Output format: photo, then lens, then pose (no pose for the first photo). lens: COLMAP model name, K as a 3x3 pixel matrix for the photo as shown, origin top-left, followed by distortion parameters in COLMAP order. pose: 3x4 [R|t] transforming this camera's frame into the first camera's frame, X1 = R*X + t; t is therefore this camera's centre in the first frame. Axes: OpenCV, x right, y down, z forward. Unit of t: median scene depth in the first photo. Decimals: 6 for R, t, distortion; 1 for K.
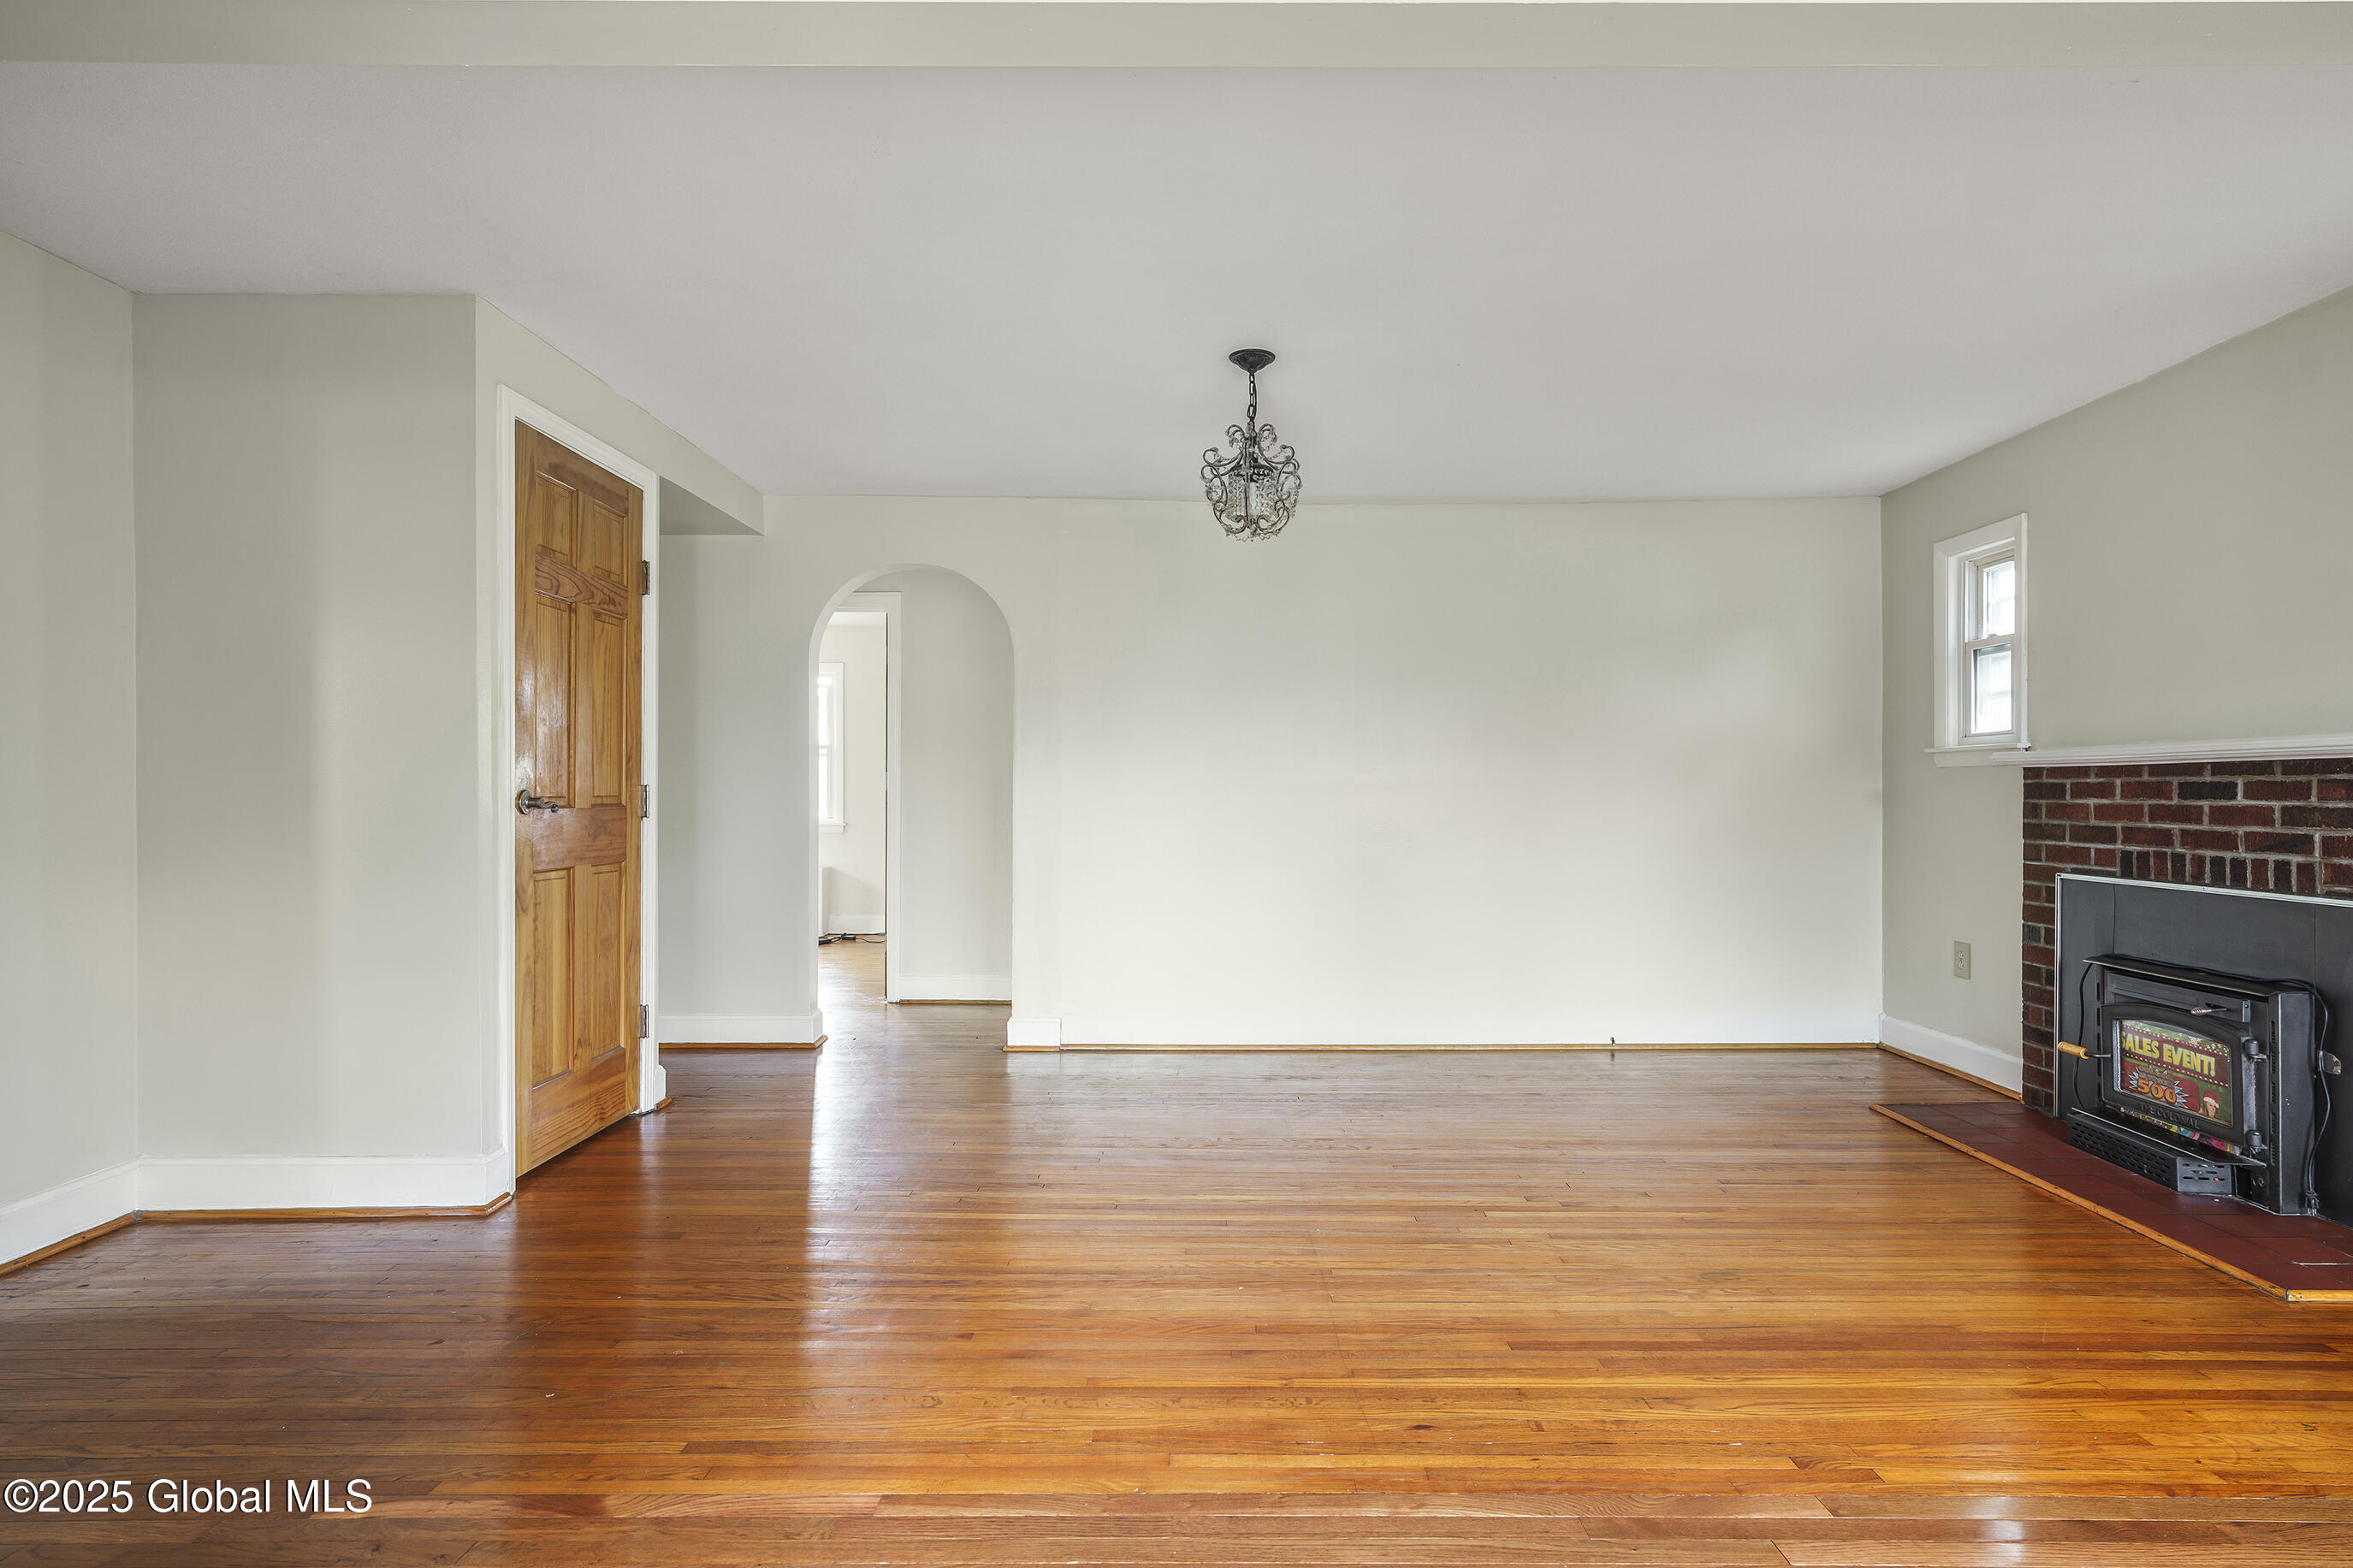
lens RADIAL K [[1203.6, 0, 1176.8], [0, 1203.6, 797.5], [0, 0, 1]] dist [0.002783, 0.000802]
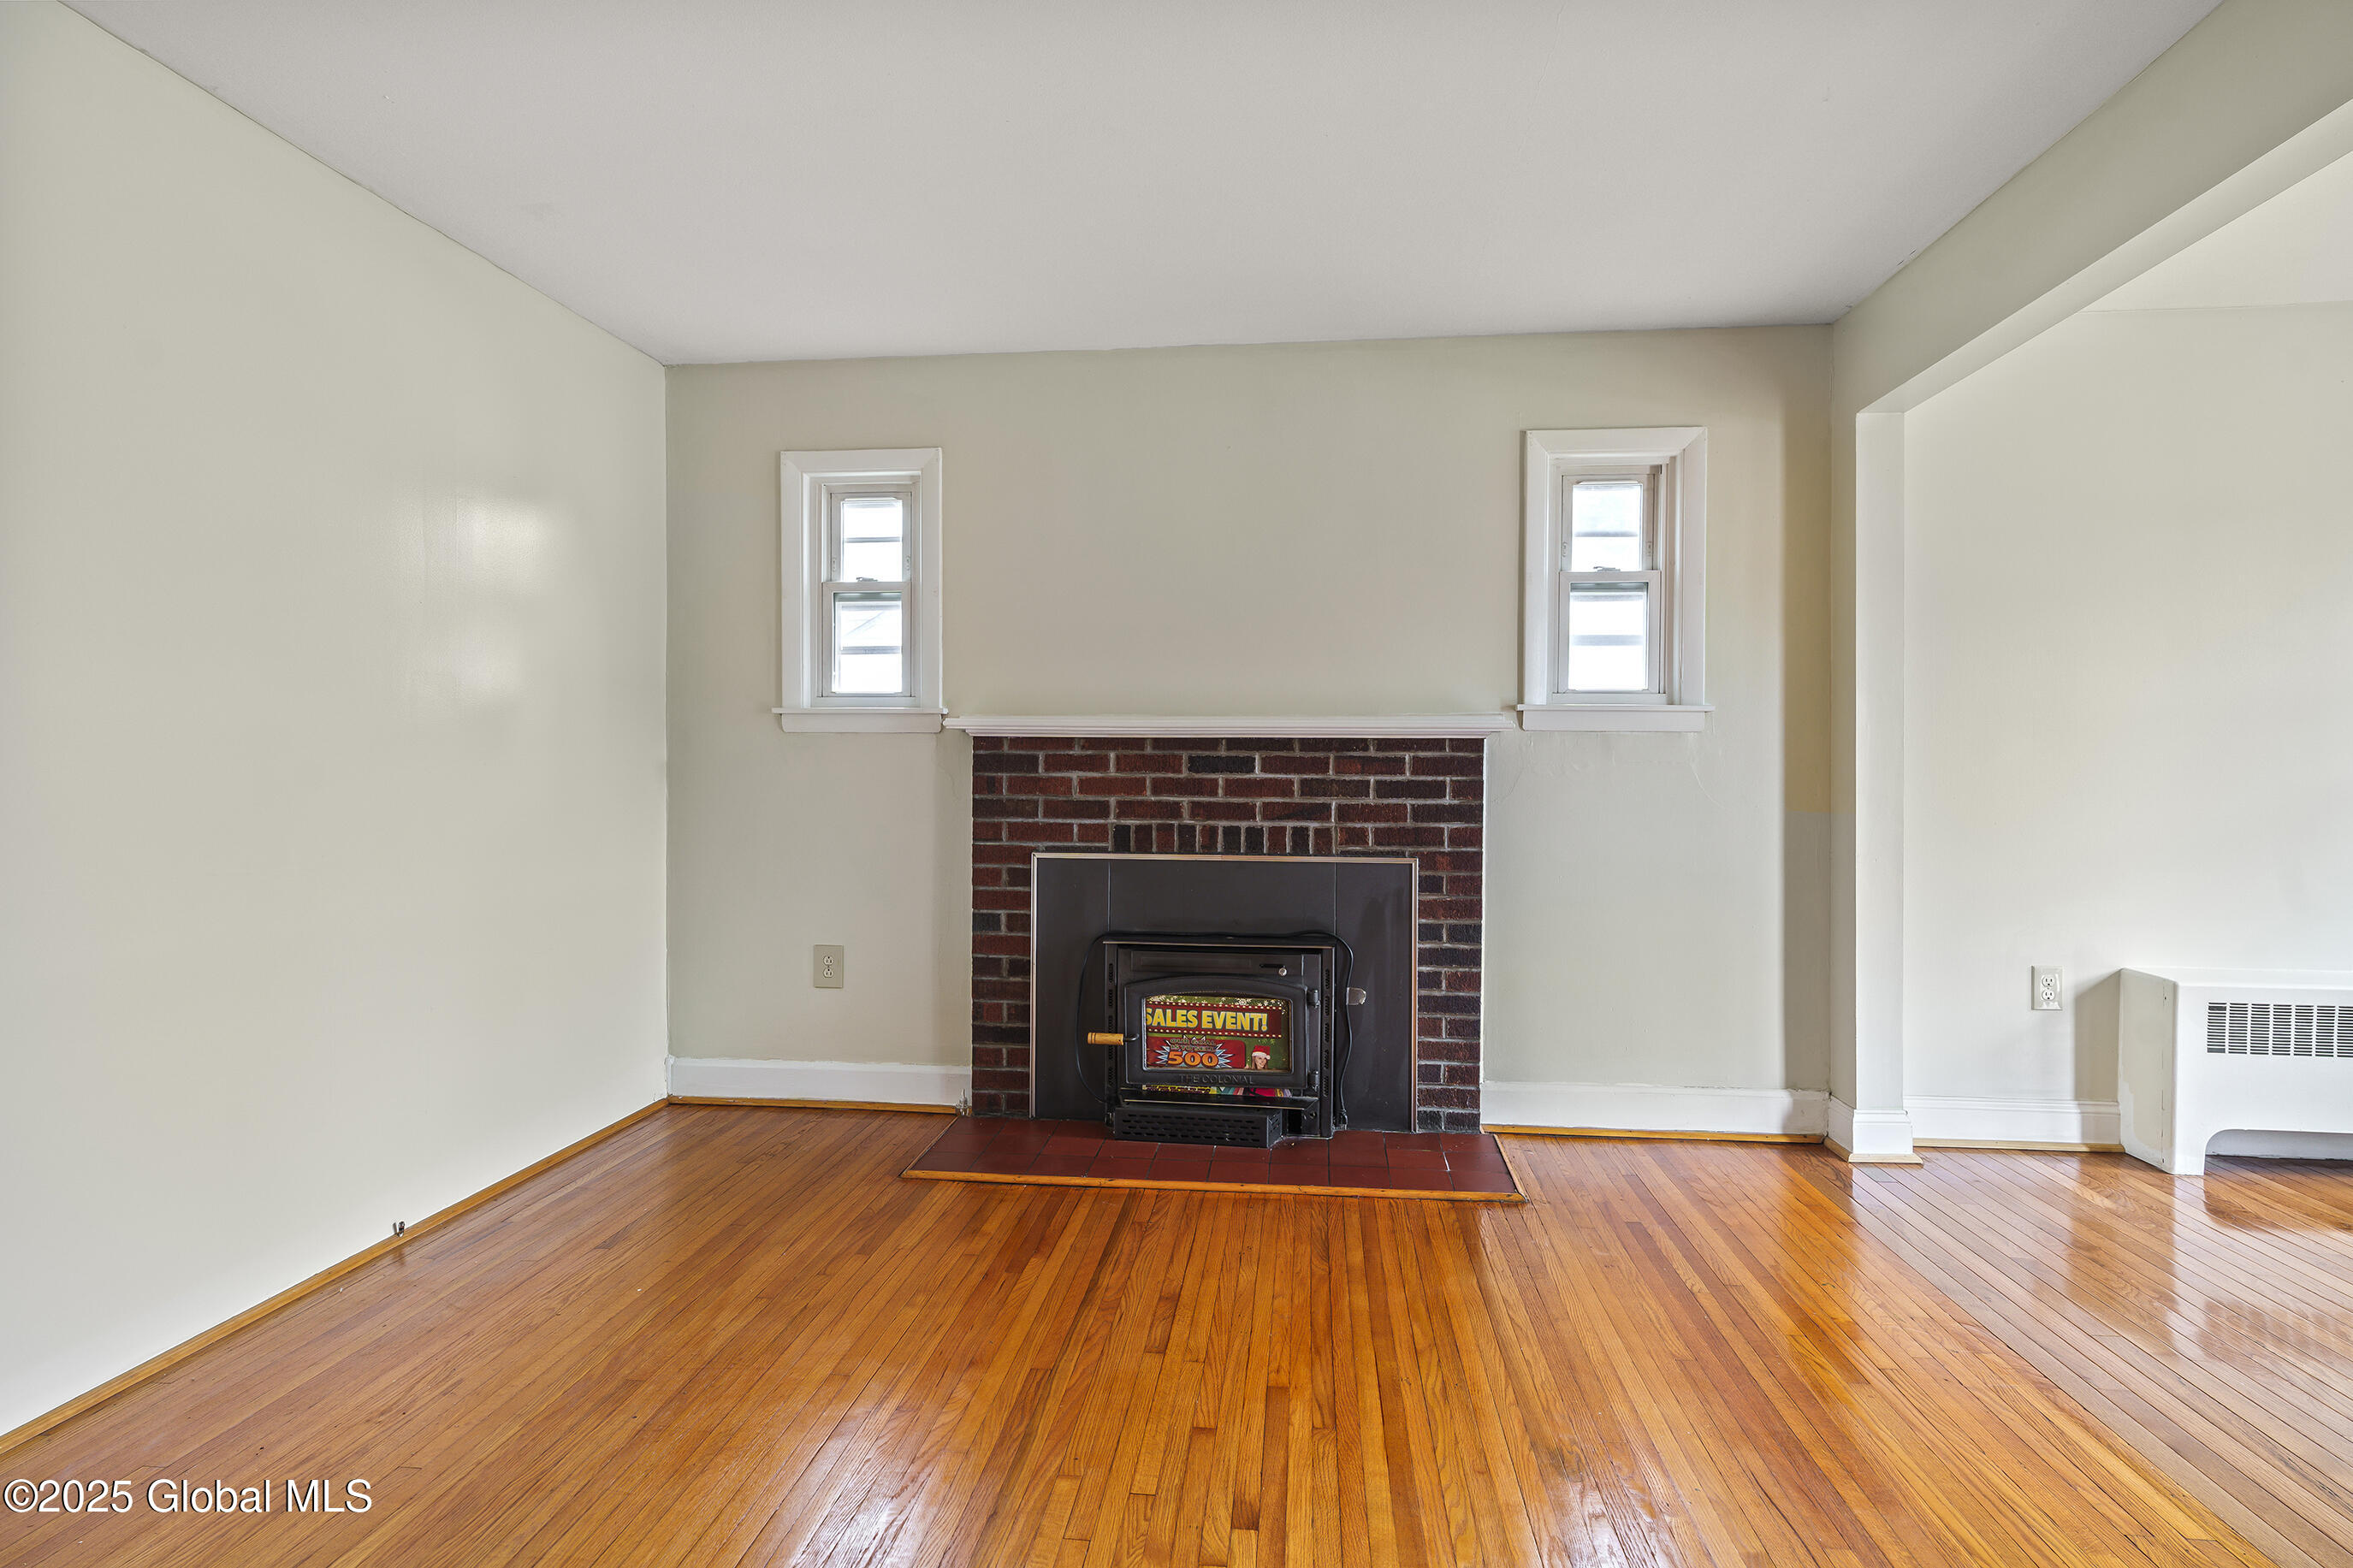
lens RADIAL K [[1203.6, 0, 1176.8], [0, 1203.6, 797.5], [0, 0, 1]] dist [0.002783, 0.000802]
pose [[0.091058, -0.017714, 0.995688, -0.195377], [-0.002911, 0.999833, 0.018054, 0.004178], [-0.995841, -0.004542, 0.090991, 0.913288]]
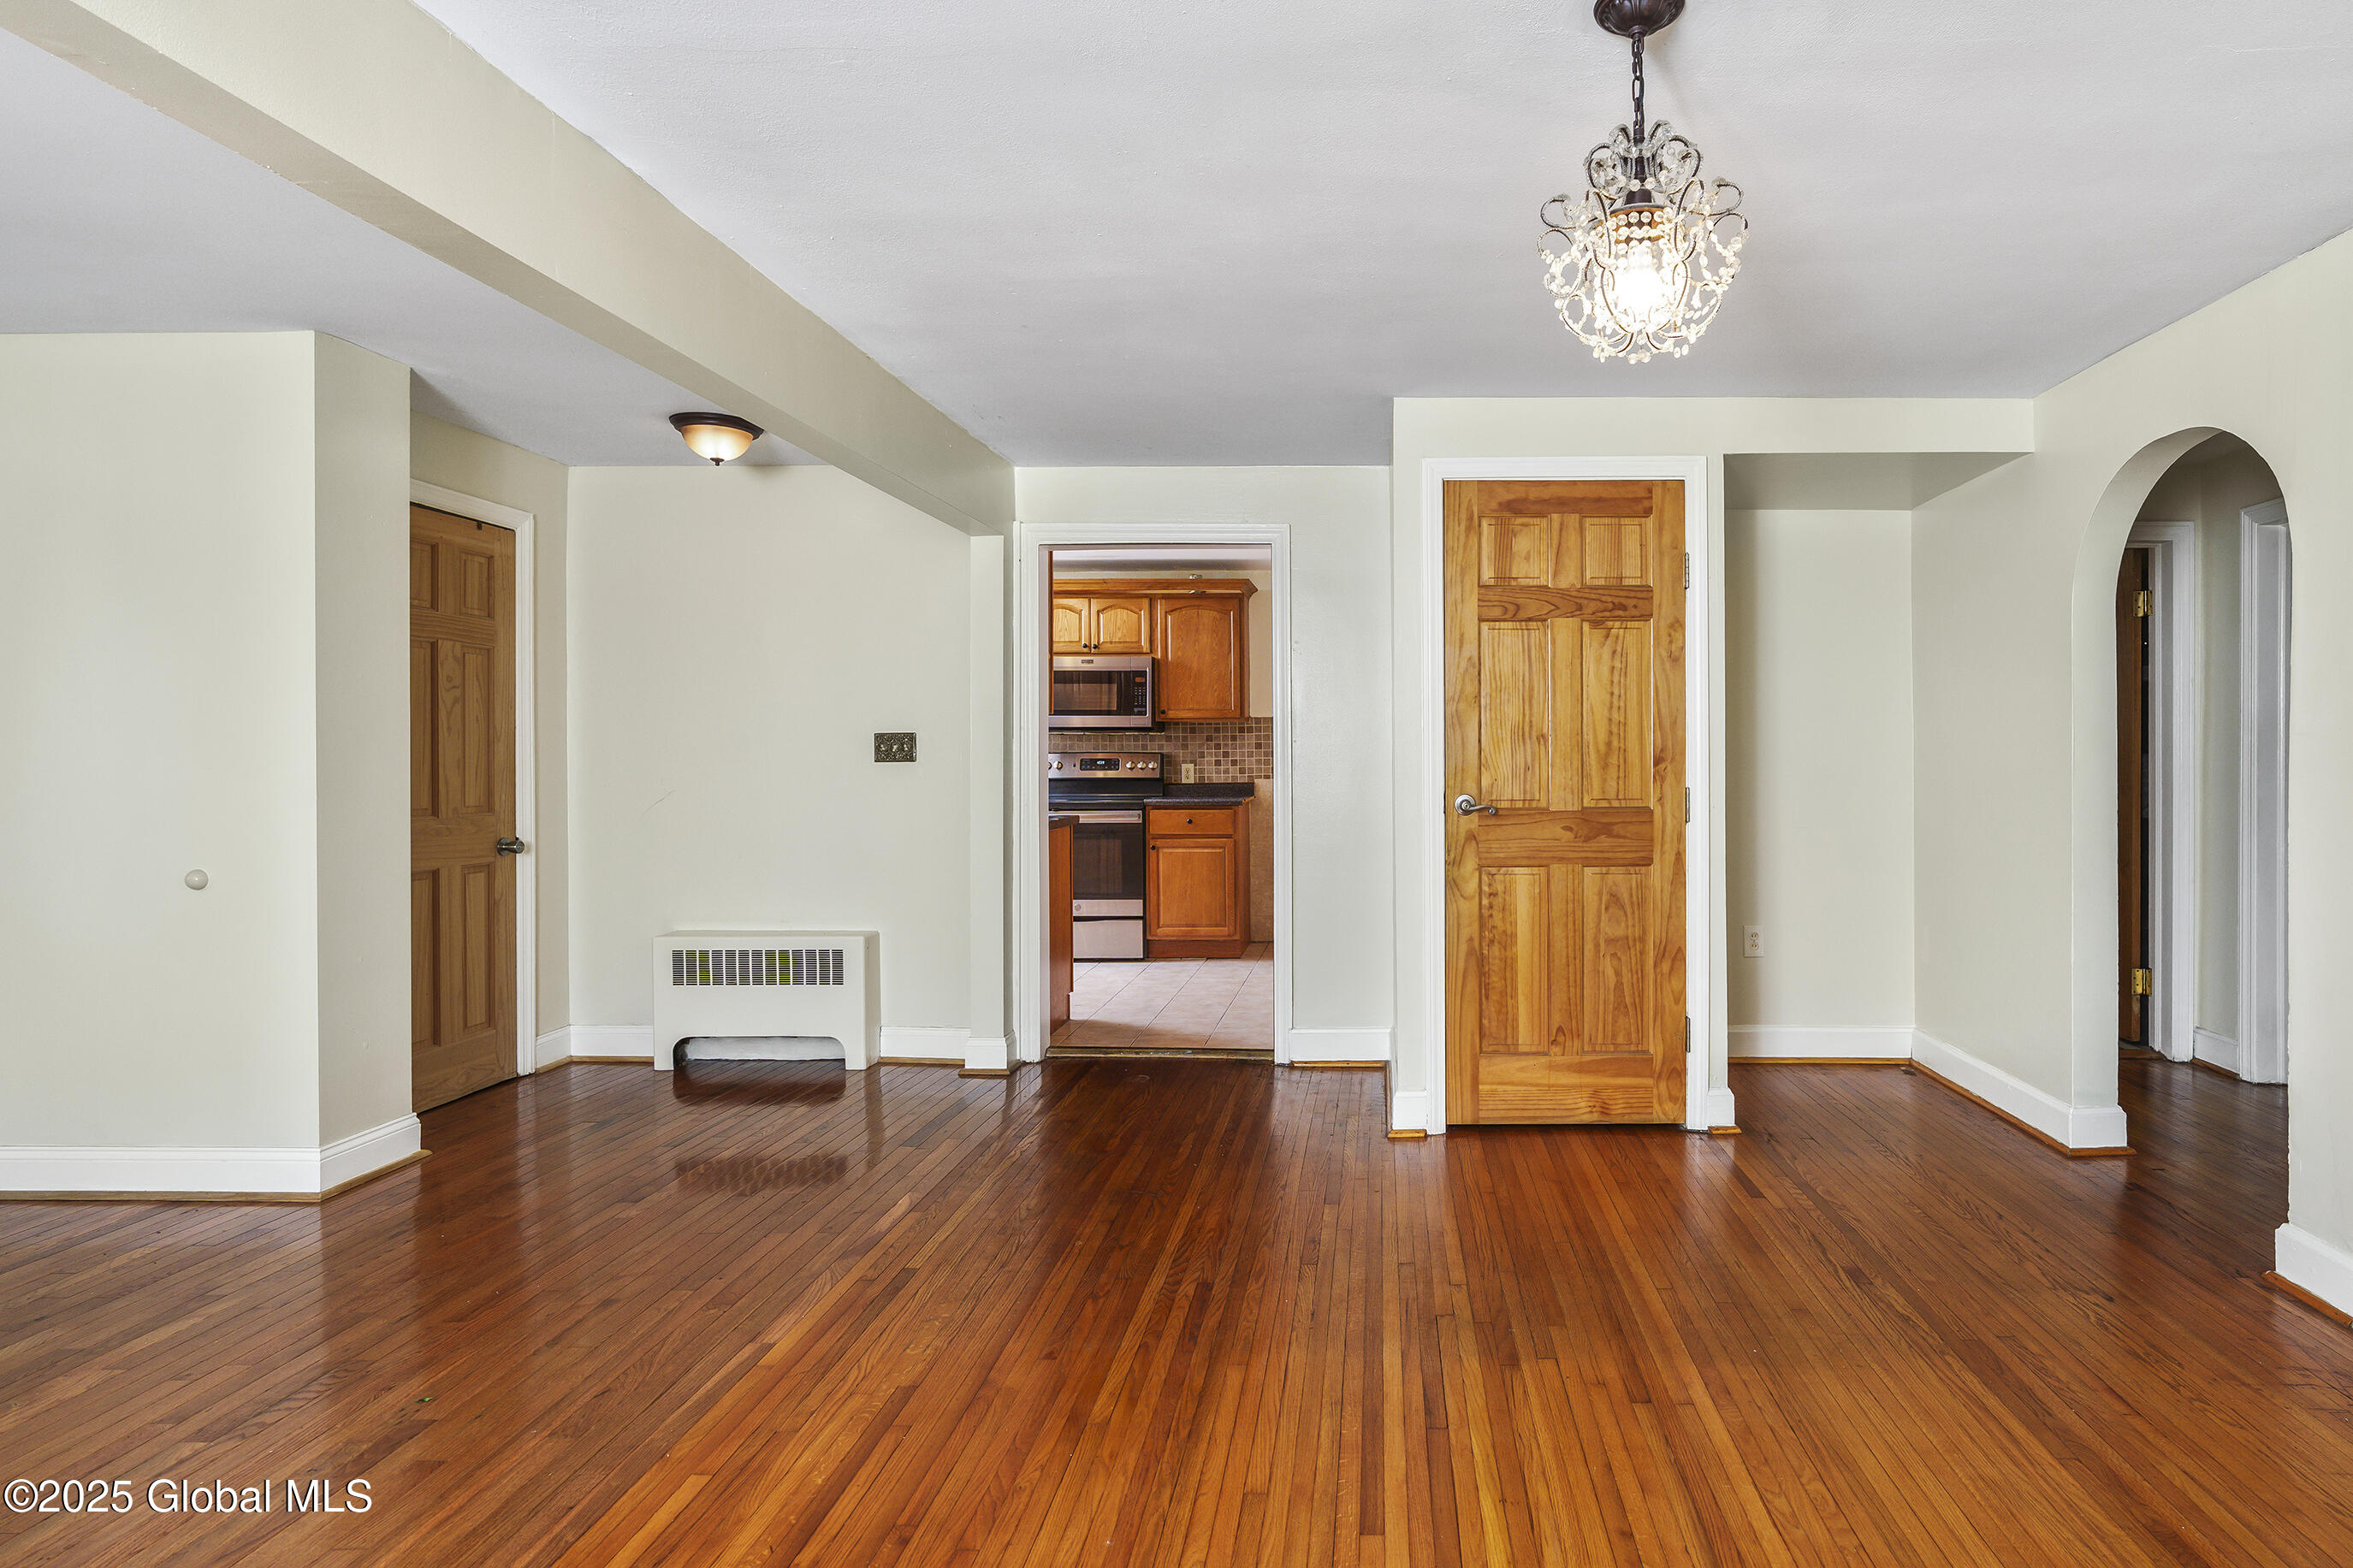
lens RADIAL K [[1150.2, 0, 1385.4], [0, 1150.2, 770.7], [0, 0, 1]] dist [-0.005389, -0.000012]
pose [[0.022627, 0.005835, -0.999727, 0.558500], [-0.001364, 0.999982, 0.005806, -0.035061], [0.999743, 0.001232, 0.022634, 0.889297]]
